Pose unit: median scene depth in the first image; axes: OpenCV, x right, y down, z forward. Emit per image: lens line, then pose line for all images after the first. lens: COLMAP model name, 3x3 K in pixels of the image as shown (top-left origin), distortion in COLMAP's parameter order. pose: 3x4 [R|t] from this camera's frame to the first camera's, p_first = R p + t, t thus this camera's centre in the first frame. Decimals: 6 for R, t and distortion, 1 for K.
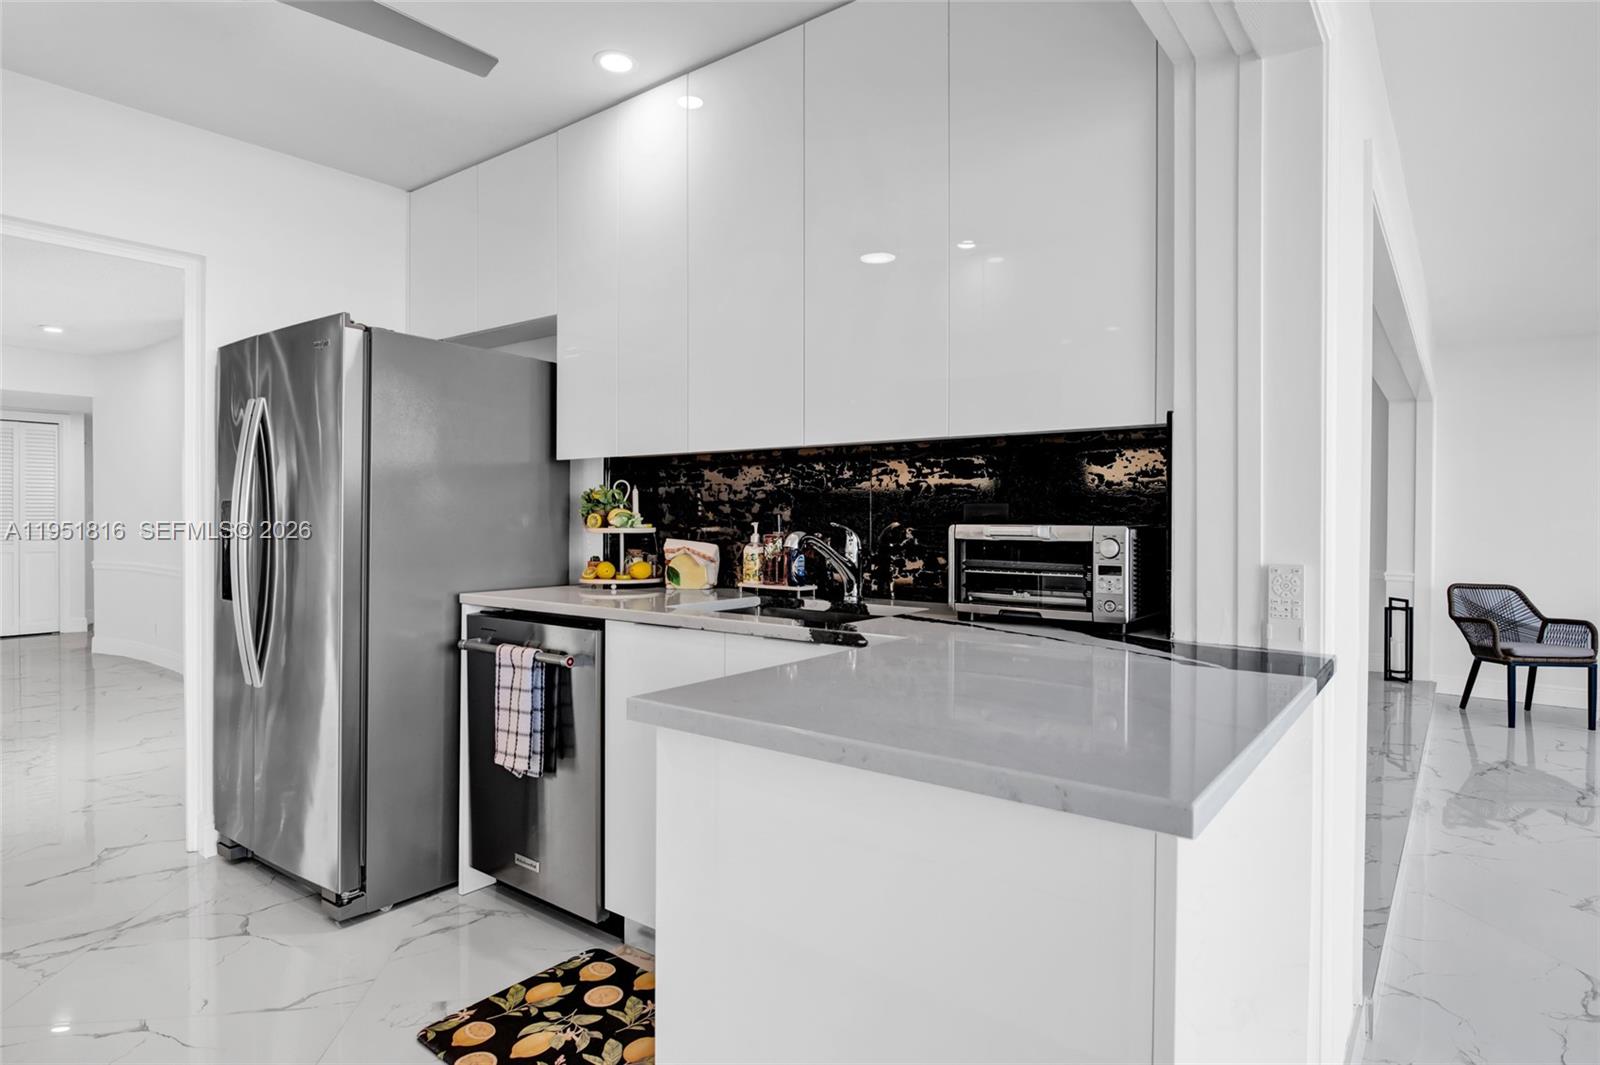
lens RADIAL K [[872.5, 0, 797.1], [0, 872.5, 521.6], [0, 0, 1]] dist [-0.002891, -0.001867]
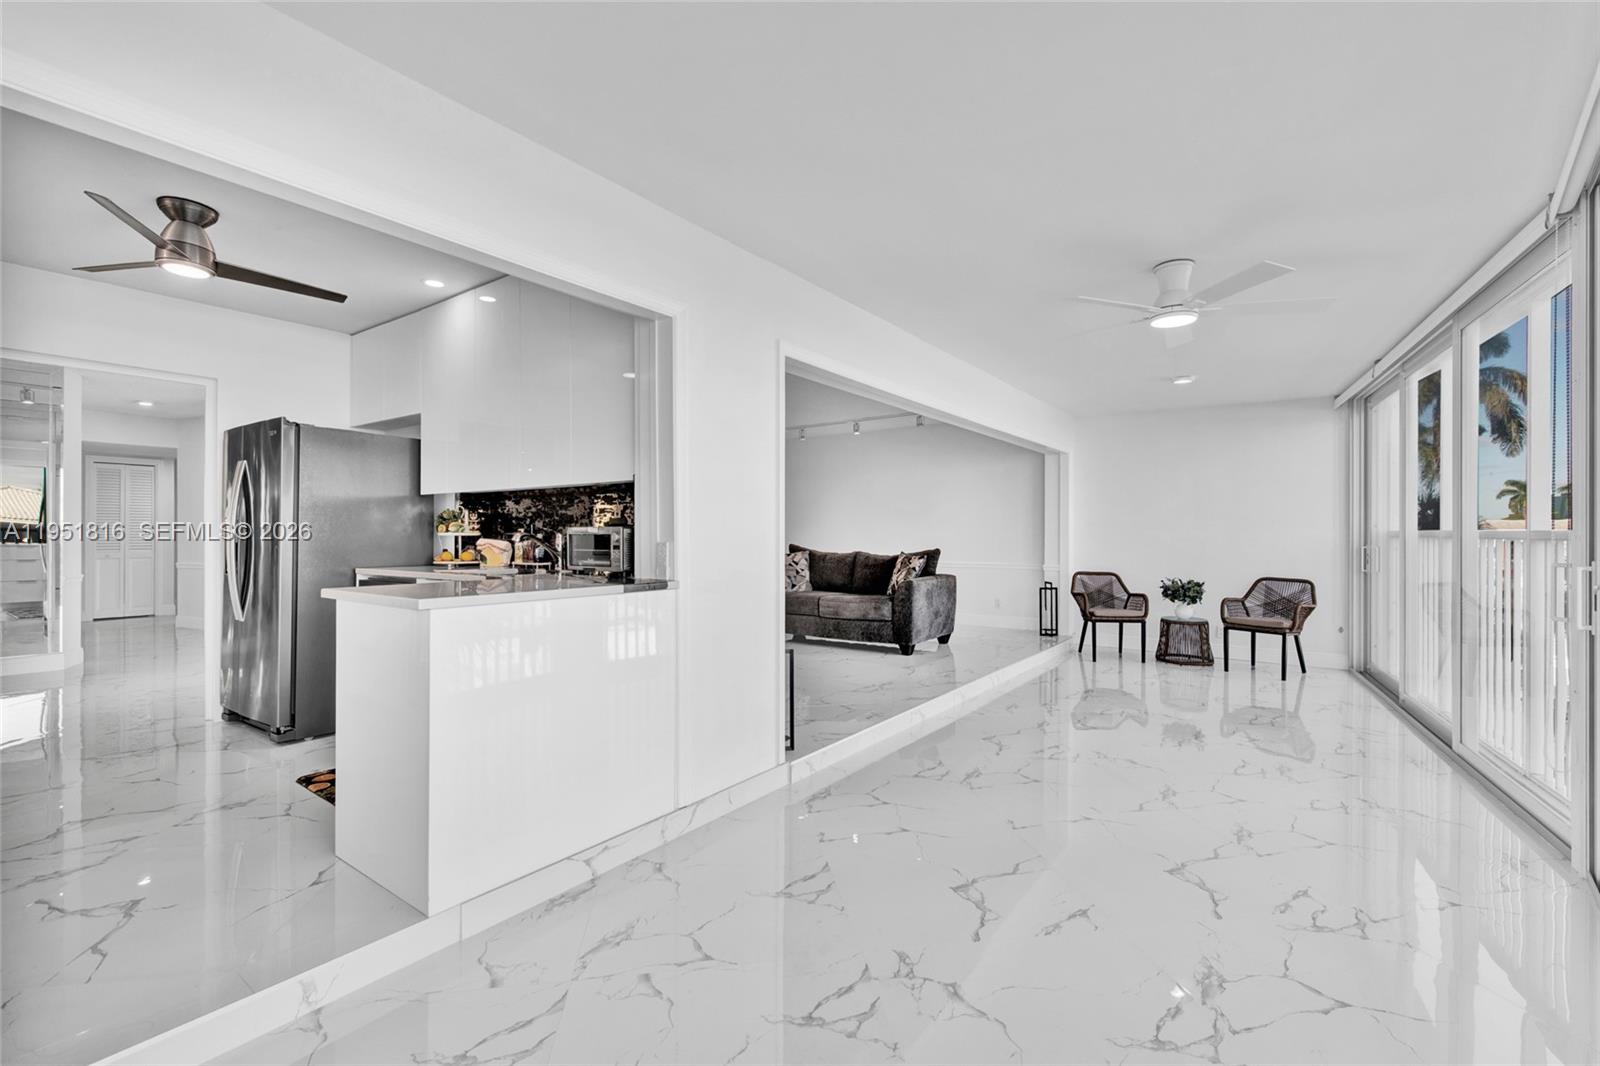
lens RADIAL K [[688.5, 0, 800.0], [0, 688.5, 533.0], [0, 0, 1]] dist [0.001508, 0.000345]
pose [[0.999419, -0.002803, 0.033976, 0.452417], [0.003070, 0.999965, -0.007812, 0.020845], [-0.033953, 0.007912, 0.999392, -0.431714]]
